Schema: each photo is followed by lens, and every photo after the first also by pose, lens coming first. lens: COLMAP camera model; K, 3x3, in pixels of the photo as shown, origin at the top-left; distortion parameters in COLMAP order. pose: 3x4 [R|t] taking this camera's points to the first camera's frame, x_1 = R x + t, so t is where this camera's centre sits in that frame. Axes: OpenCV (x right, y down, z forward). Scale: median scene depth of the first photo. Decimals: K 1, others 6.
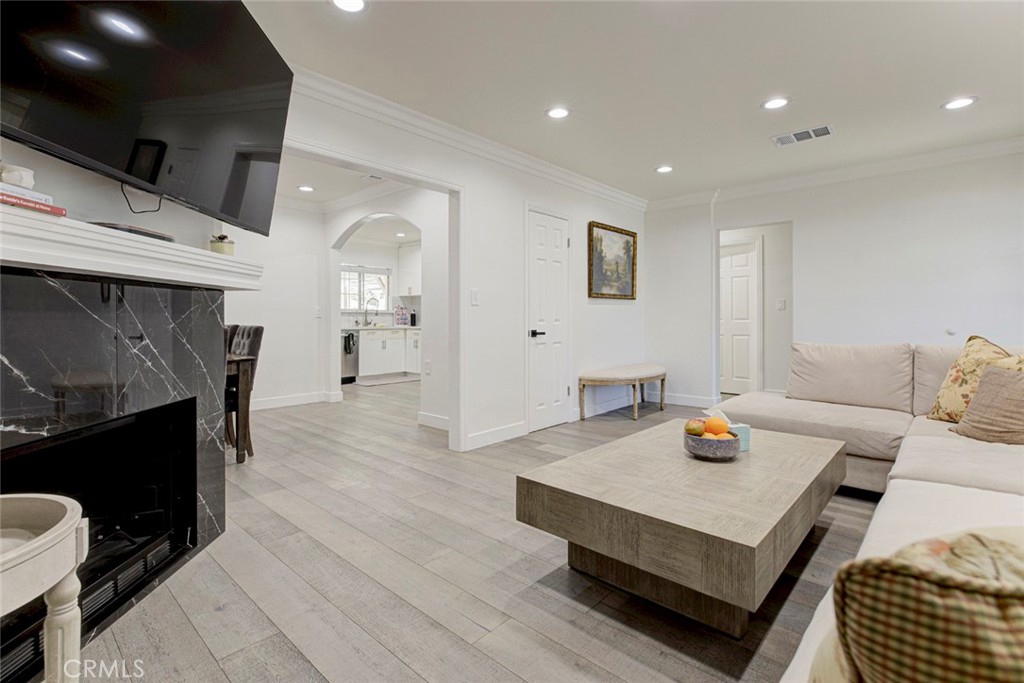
lens RADIAL K [[479.0, 0, 515.0], [0, 479.0, 327.9], [0, 0, 1]] dist [0.000645, 0.000164]
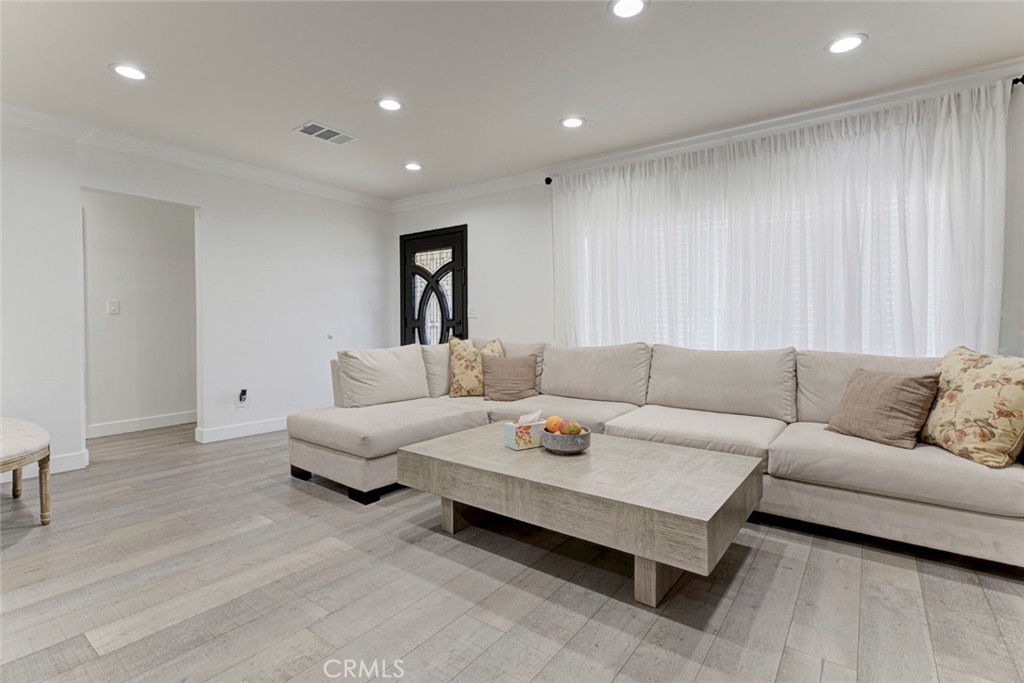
lens RADIAL K [[479.0, 0, 515.0], [0, 479.0, 327.9], [0, 0, 1]] dist [0.000645, 0.000164]
pose [[-0.098283, -0.009240, 0.995116, -0.547440], [0.022375, 0.999684, 0.011493, -0.024364], [-0.994907, 0.023395, -0.098045, 0.993457]]
